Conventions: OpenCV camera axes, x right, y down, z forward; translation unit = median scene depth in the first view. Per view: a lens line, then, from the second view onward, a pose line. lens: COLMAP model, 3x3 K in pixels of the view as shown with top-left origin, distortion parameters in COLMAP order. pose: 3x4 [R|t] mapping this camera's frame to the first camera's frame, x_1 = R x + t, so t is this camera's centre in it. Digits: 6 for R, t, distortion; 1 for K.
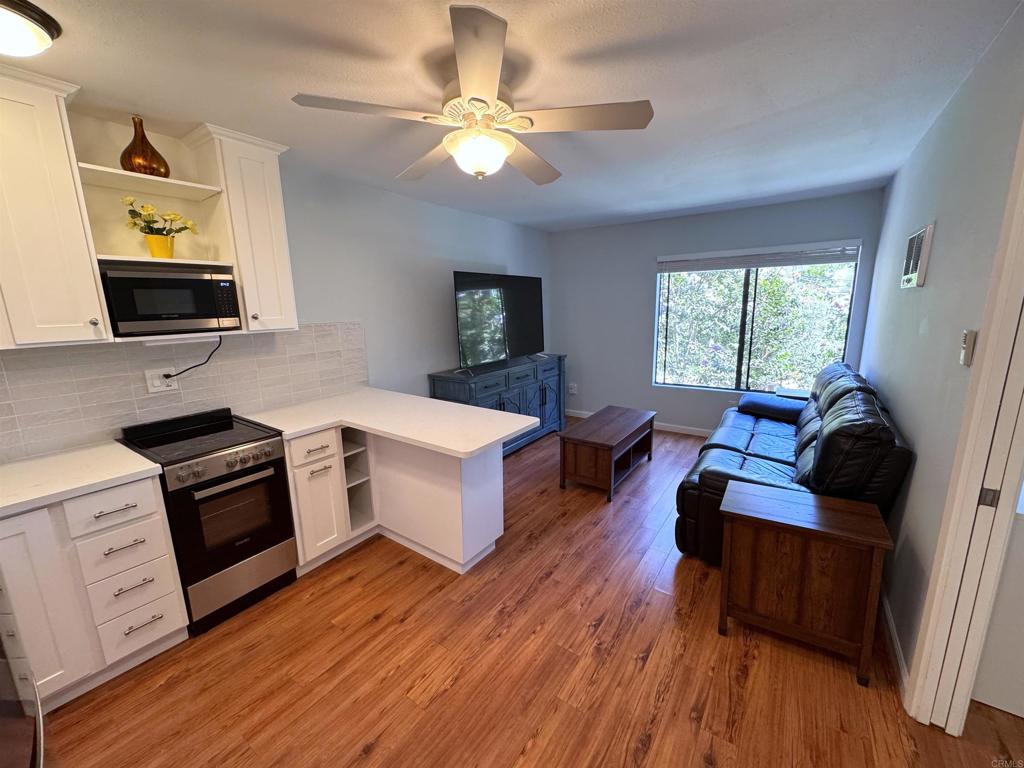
lens RADIAL K [[410.3, 0, 514.0], [0, 410.3, 386.2], [0, 0, 1]] dist [-0.006205, 0.001191]
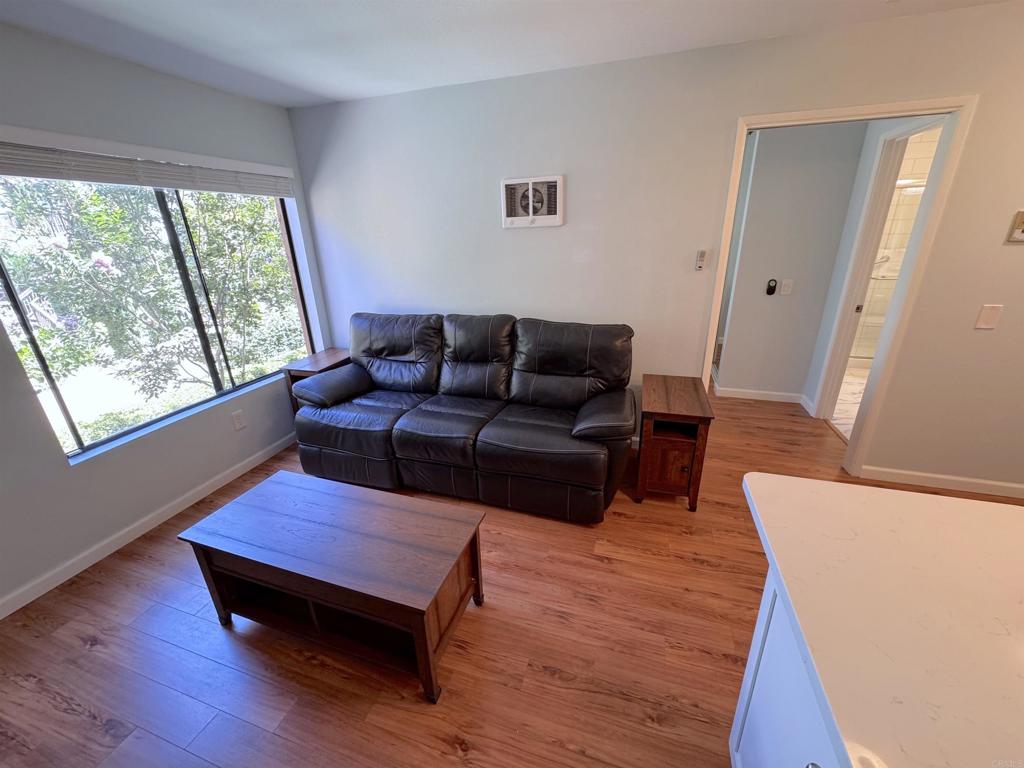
lens RADIAL K [[410.3, 0, 514.4], [0, 410.3, 384.8], [0, 0, 1]] dist [-0.006205, 0.001191]
pose [[-0.296570, -0.310650, 0.903074, -0.287576], [0.222475, 0.897127, 0.381666, -0.284107], [-0.928736, 0.314102, -0.196949, 1.400171]]
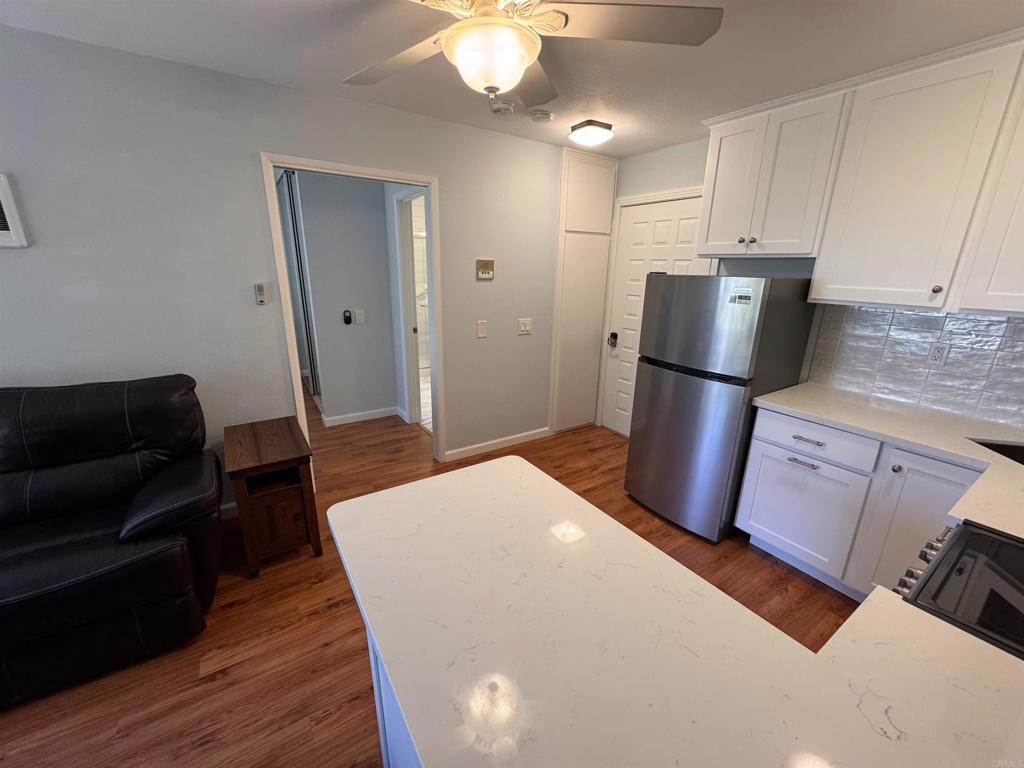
lens RADIAL K [[410.3, 0, 517.4], [0, 410.3, 383.9], [0, 0, 1]] dist [-0.006205, 0.001191]
pose [[-0.935638, -0.103222, 0.337530, -0.310831], [0.063265, 0.891751, 0.448083, -0.272053], [-0.347244, 0.440597, -0.827826, 1.341217]]
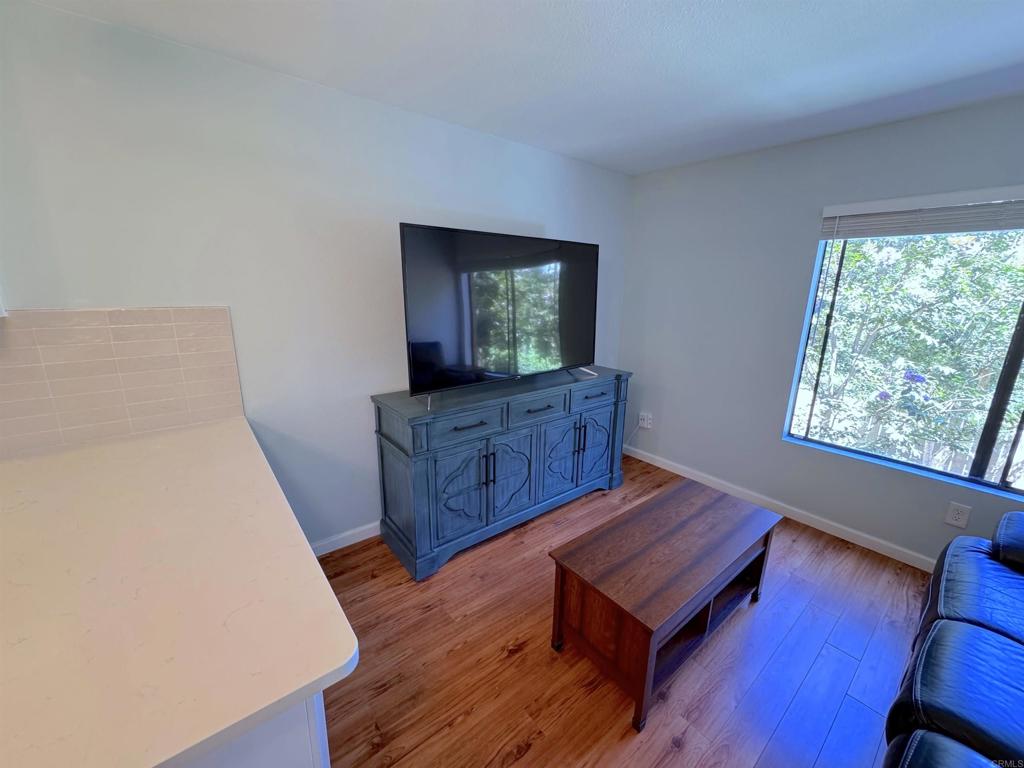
lens RADIAL K [[410.3, 0, 513.5], [0, 410.3, 384.7], [0, 0, 1]] dist [-0.006205, 0.001191]
pose [[0.960177, 0.104289, -0.259198, 0.256253], [-0.092191, 0.994025, 0.058436, -0.167871], [0.263744, -0.032213, 0.964055, 0.768091]]
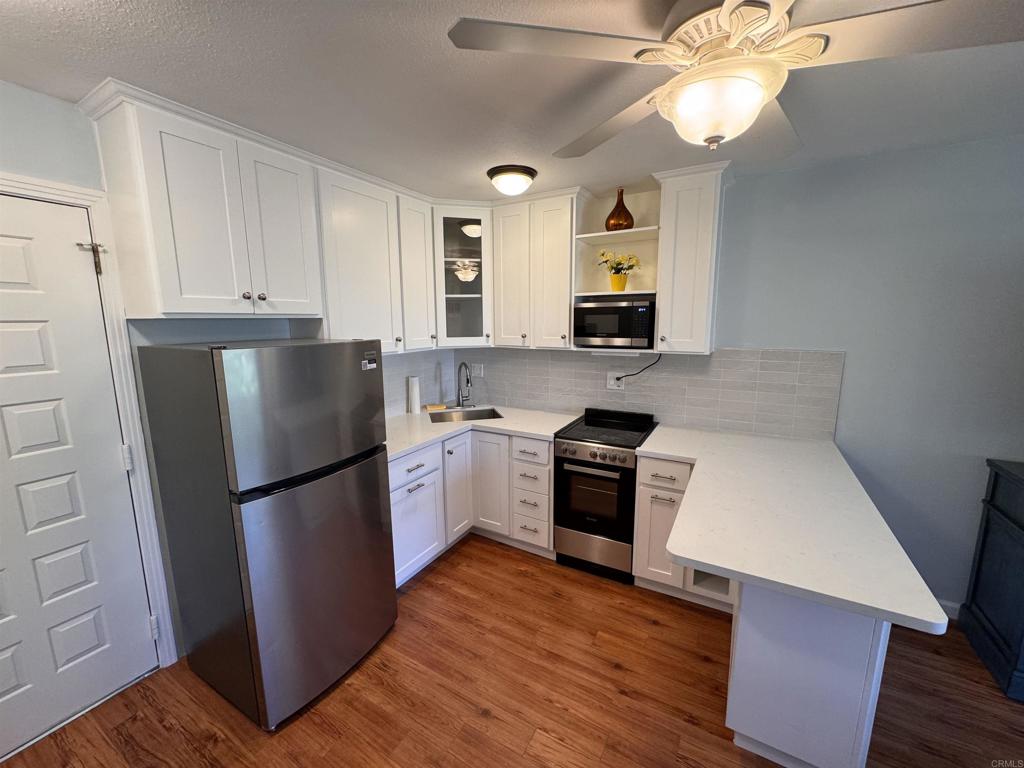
lens RADIAL K [[410.3, 0, 506.4], [0, 410.3, 384.0], [0, 0, 1]] dist [-0.006205, 0.001191]
pose [[0.075904, 0.170520, -0.982426, 0.420868], [-0.191536, 0.969414, 0.153463, -0.141041], [0.978546, 0.176522, 0.106243, 0.507514]]
